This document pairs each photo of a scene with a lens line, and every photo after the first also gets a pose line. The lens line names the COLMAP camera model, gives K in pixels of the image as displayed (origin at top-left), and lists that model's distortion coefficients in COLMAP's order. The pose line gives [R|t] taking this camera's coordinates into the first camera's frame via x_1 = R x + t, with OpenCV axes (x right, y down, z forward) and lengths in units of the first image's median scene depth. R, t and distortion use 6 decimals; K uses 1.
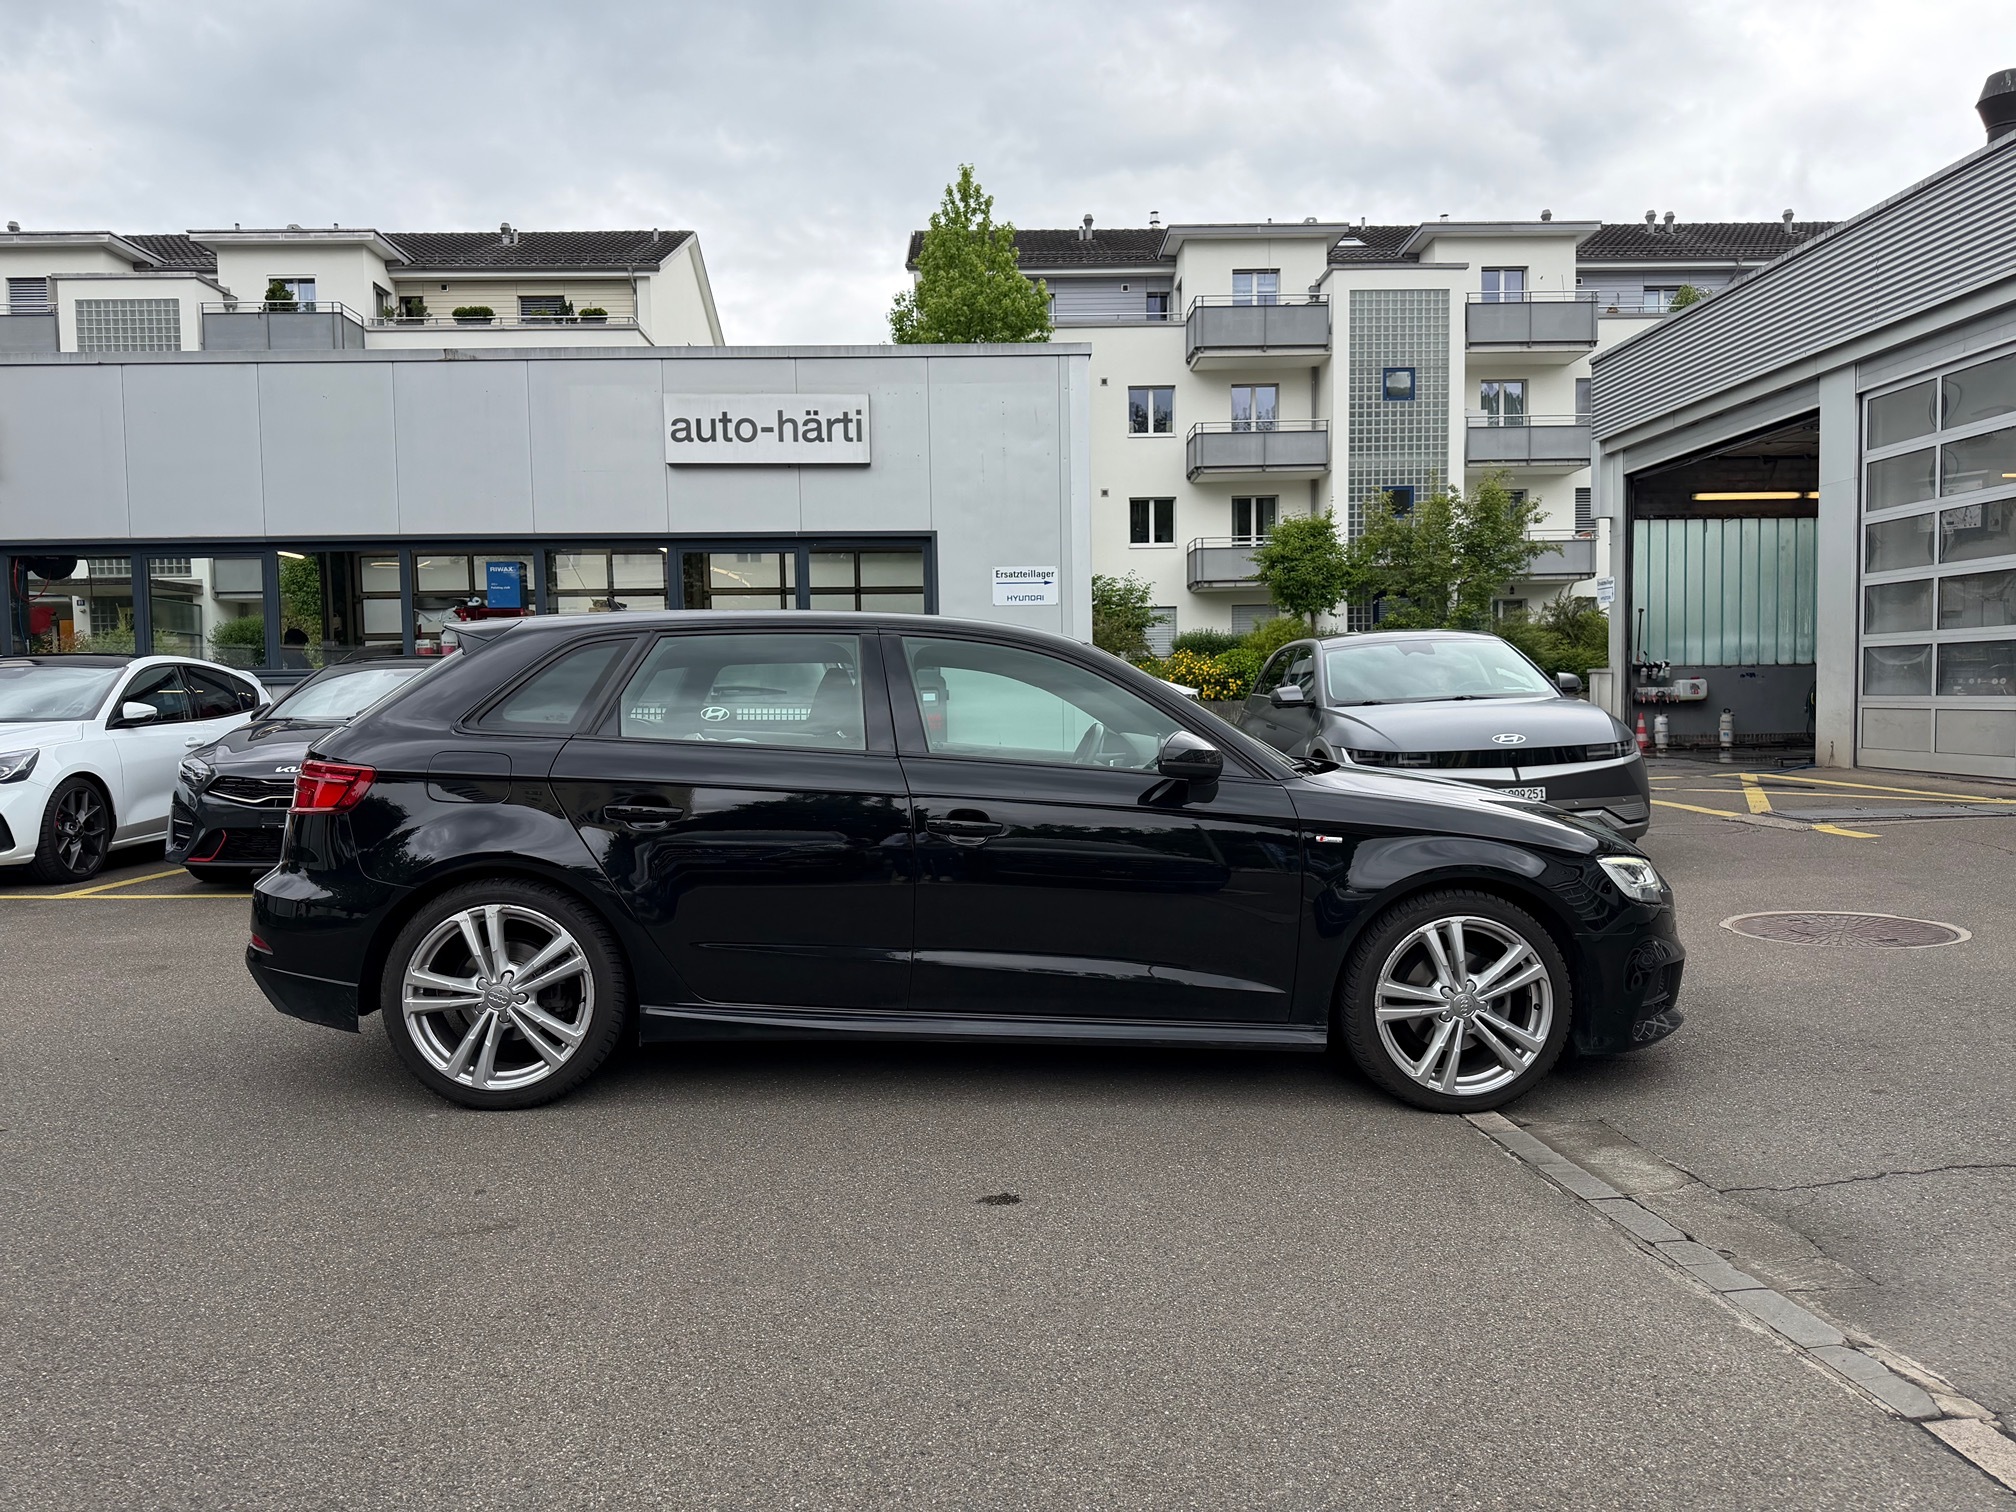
lens RADIAL K [[1408.5, 0, 992.3], [0, 1408.5, 796.6], [0, 0, 1]] dist [0.059866, -0.089647]
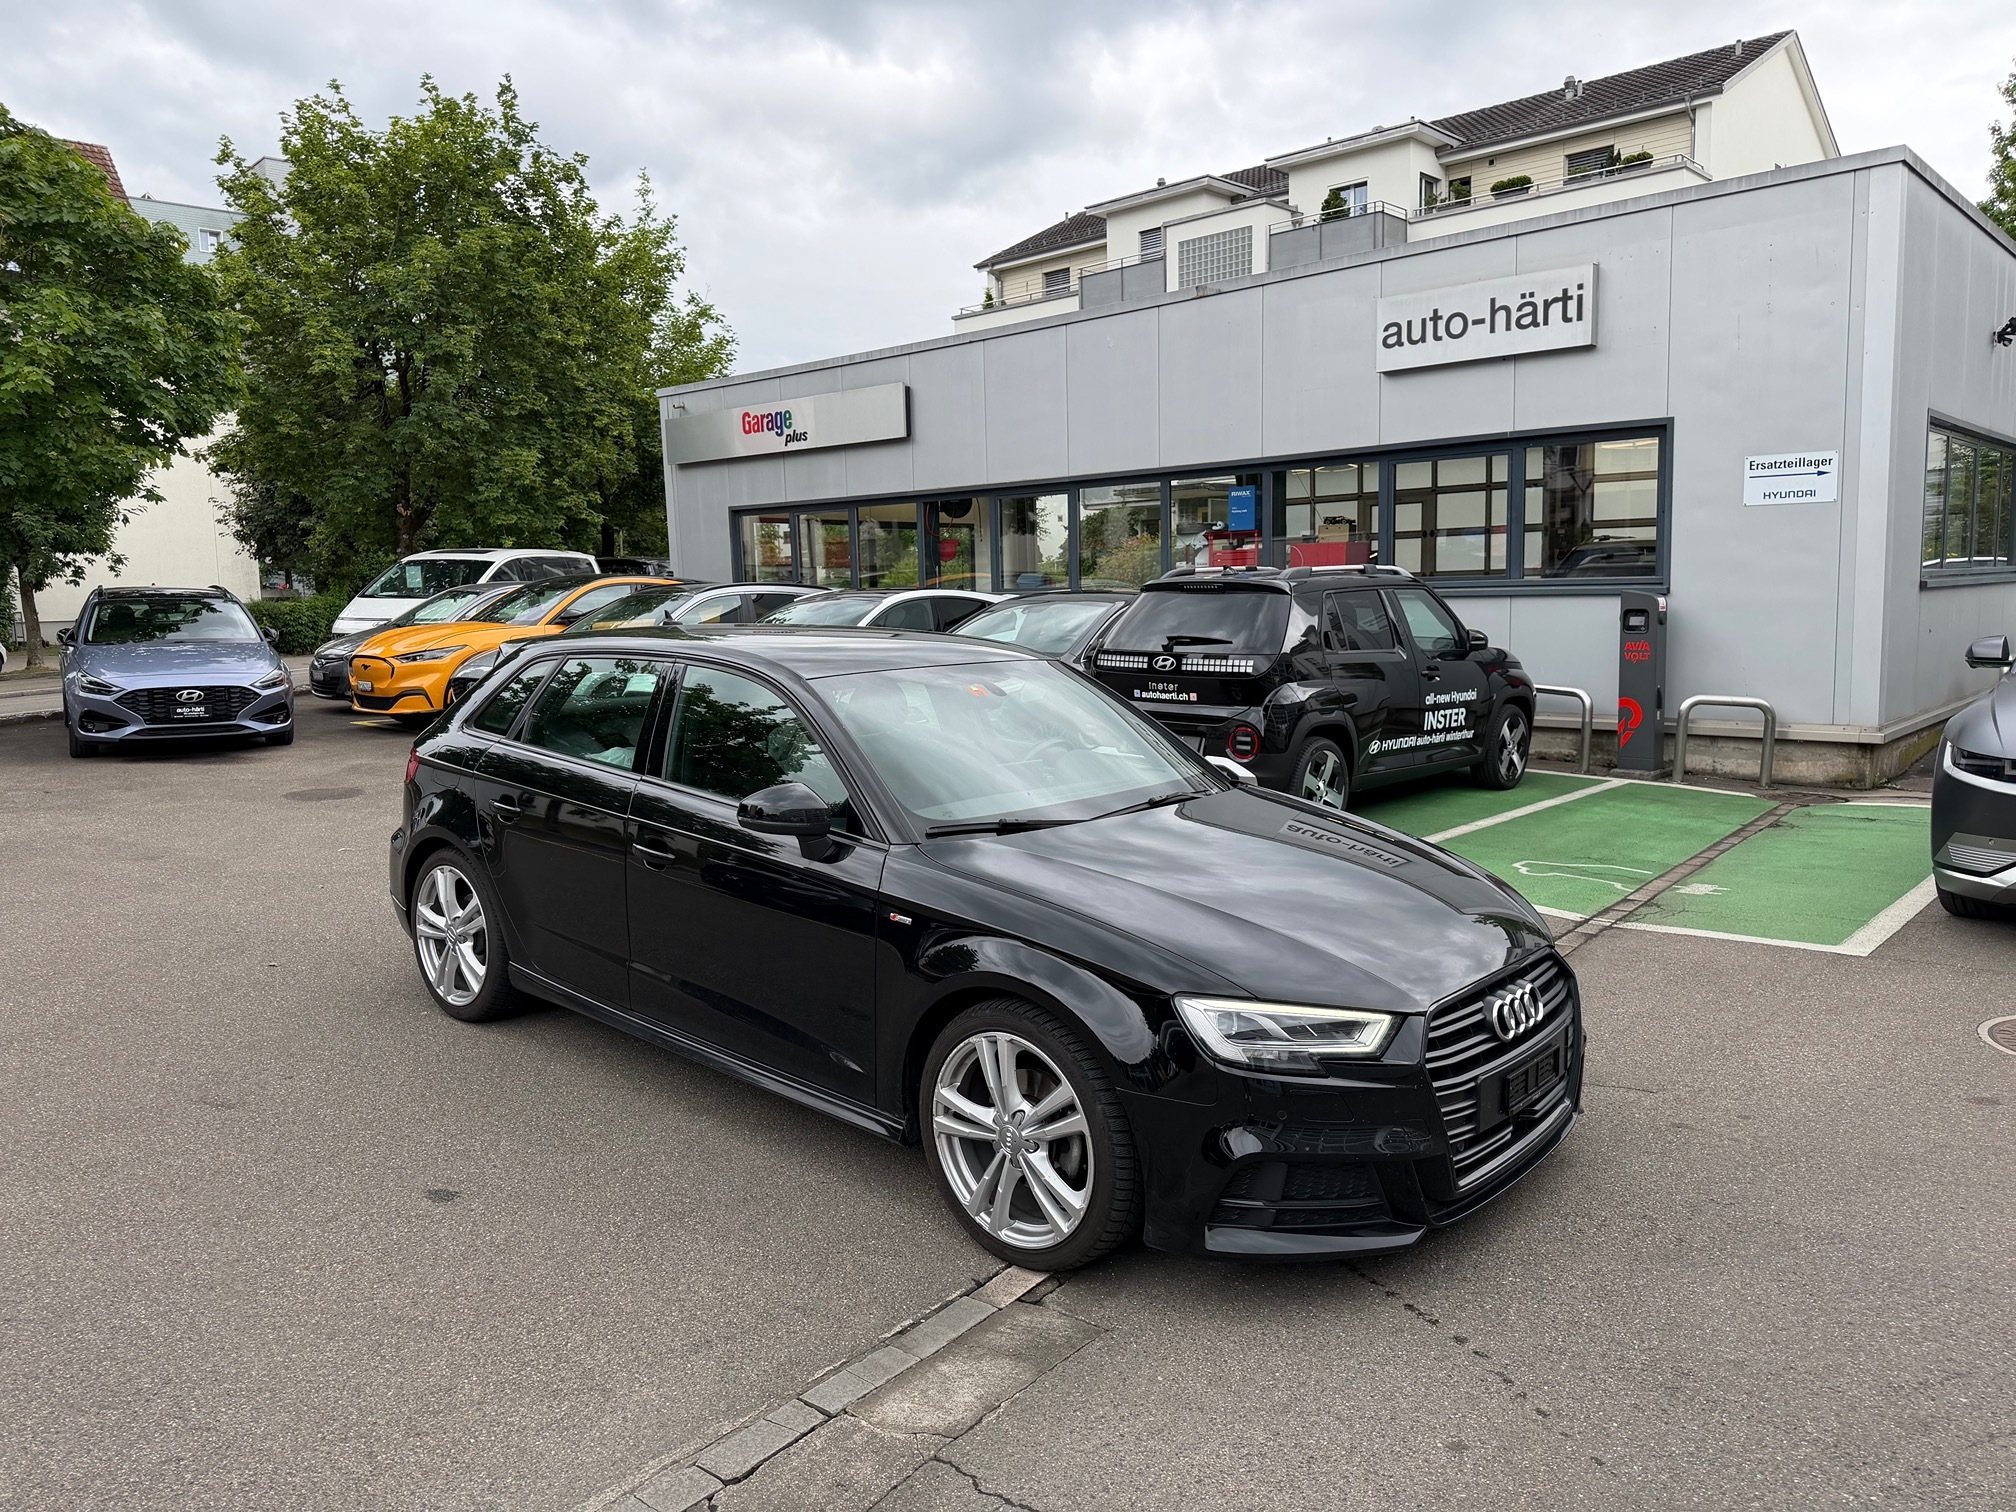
lens RADIAL K [[1399.5, 0, 1006.0], [0, 1399.5, 780.7], [0, 0, 1]] dist [0.049674, -0.072842]
pose [[0.713899, 0.094735, -0.693811, 0.178891], [-0.035928, 0.994457, 0.098818, -0.029249], [0.699326, -0.045618, 0.713345, 0.084509]]
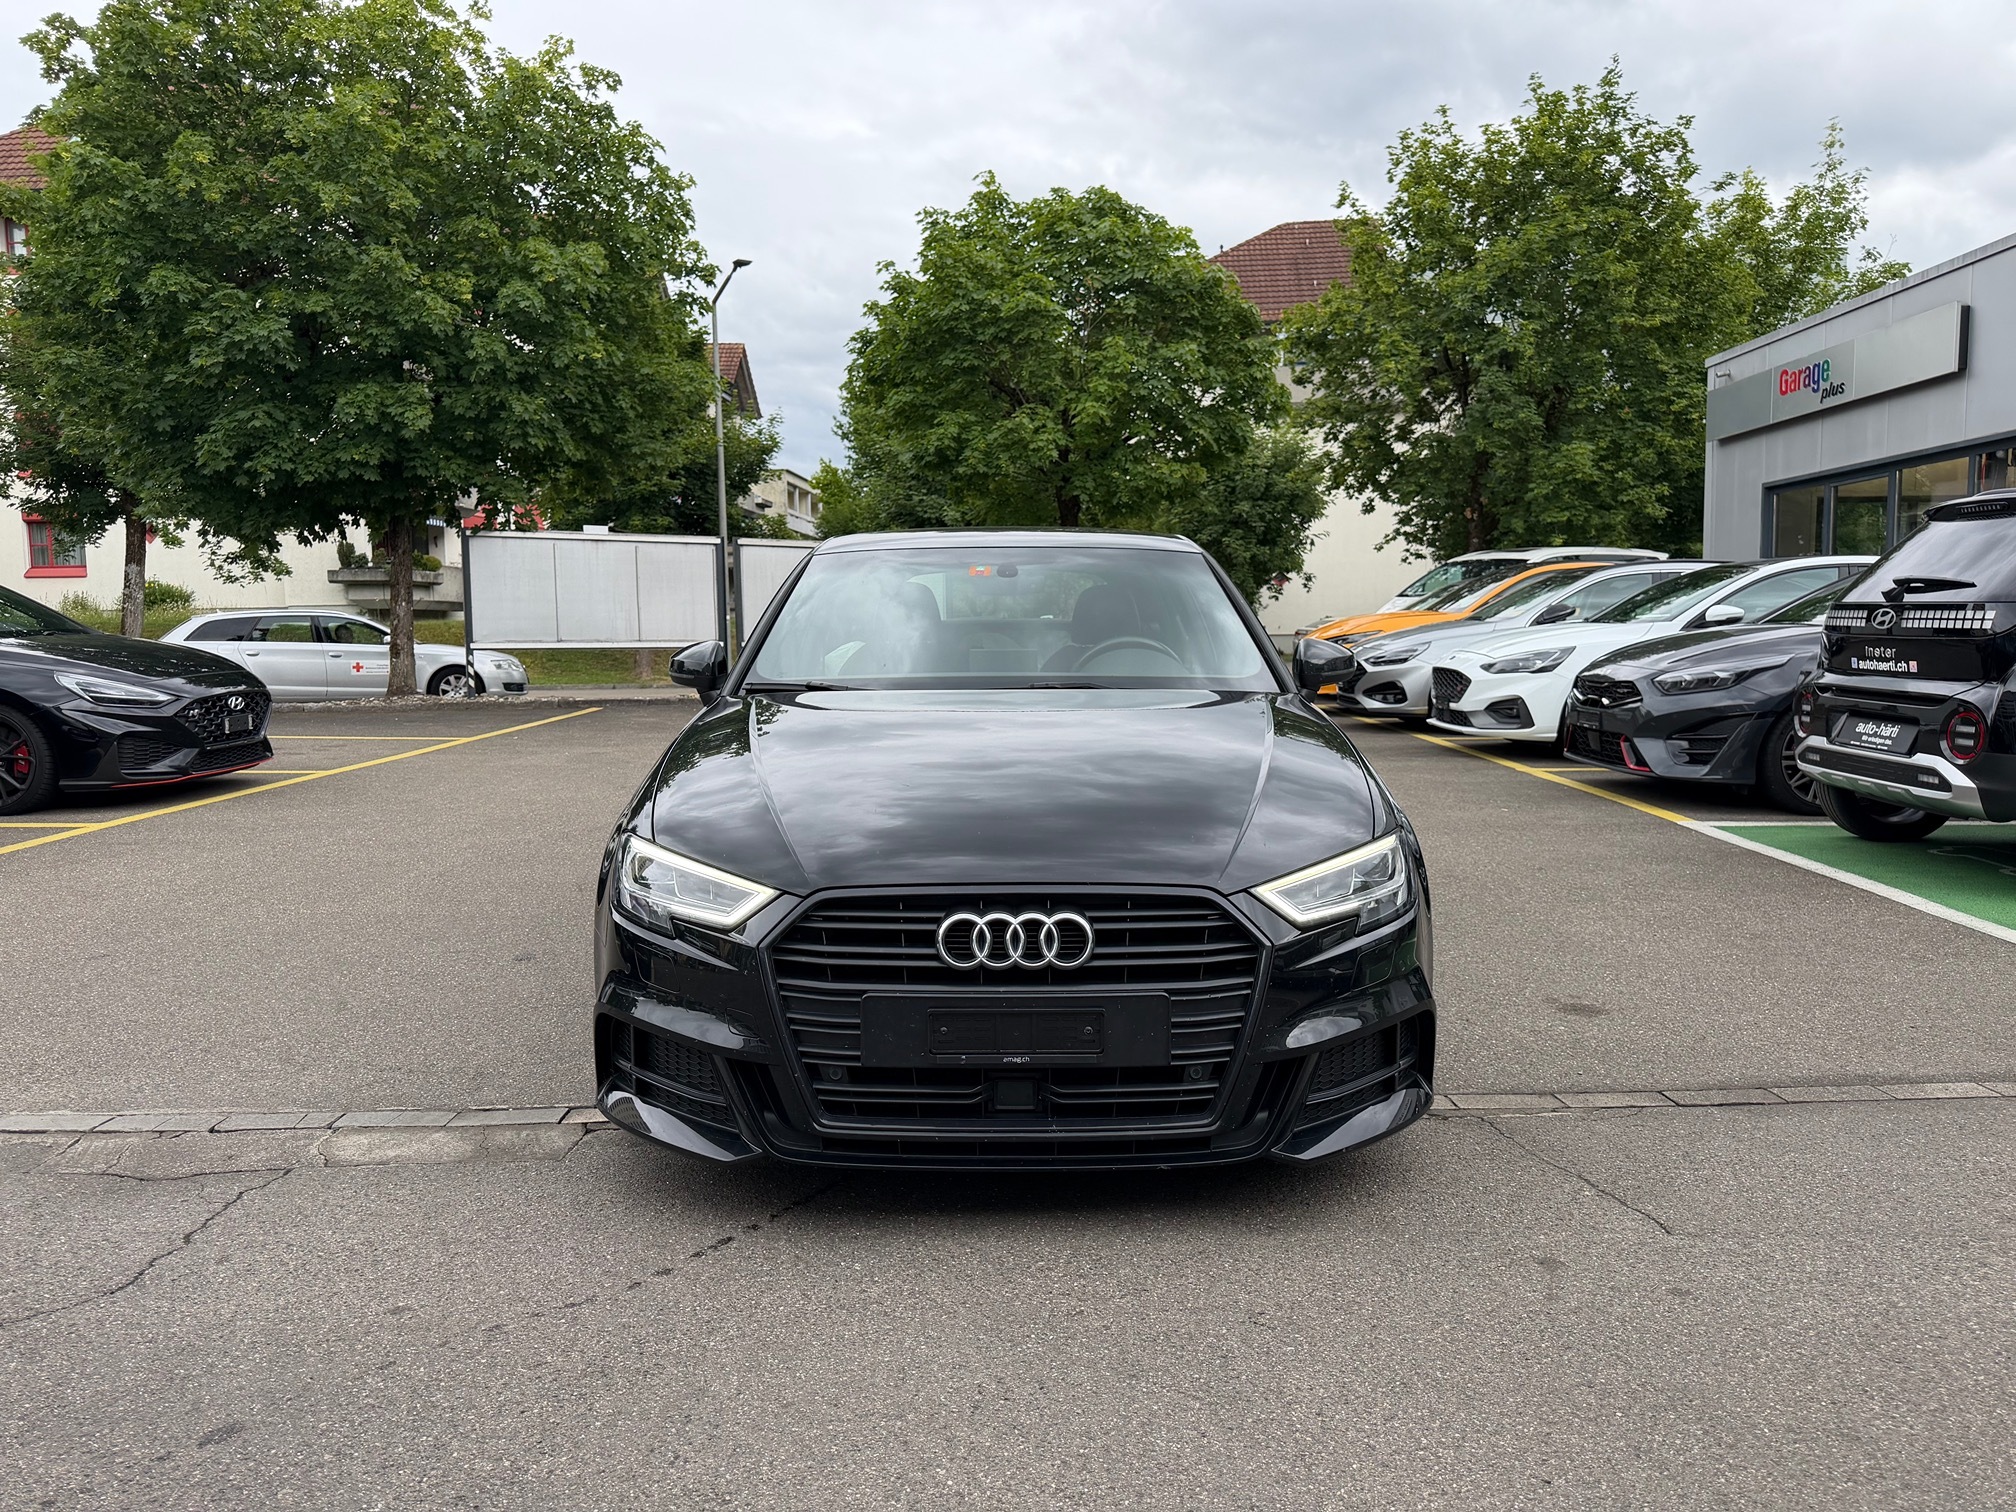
lens RADIAL K [[1437.0, 0, 998.5], [0, 1437.0, 766.8], [0, 0, 1]] dist [0.024609, -0.028418]
pose [[-0.054609, 0.103549, -0.993124, 0.231804], [-0.056354, 0.992703, 0.106604, -0.015442], [0.996916, 0.061788, -0.048375, 0.251475]]
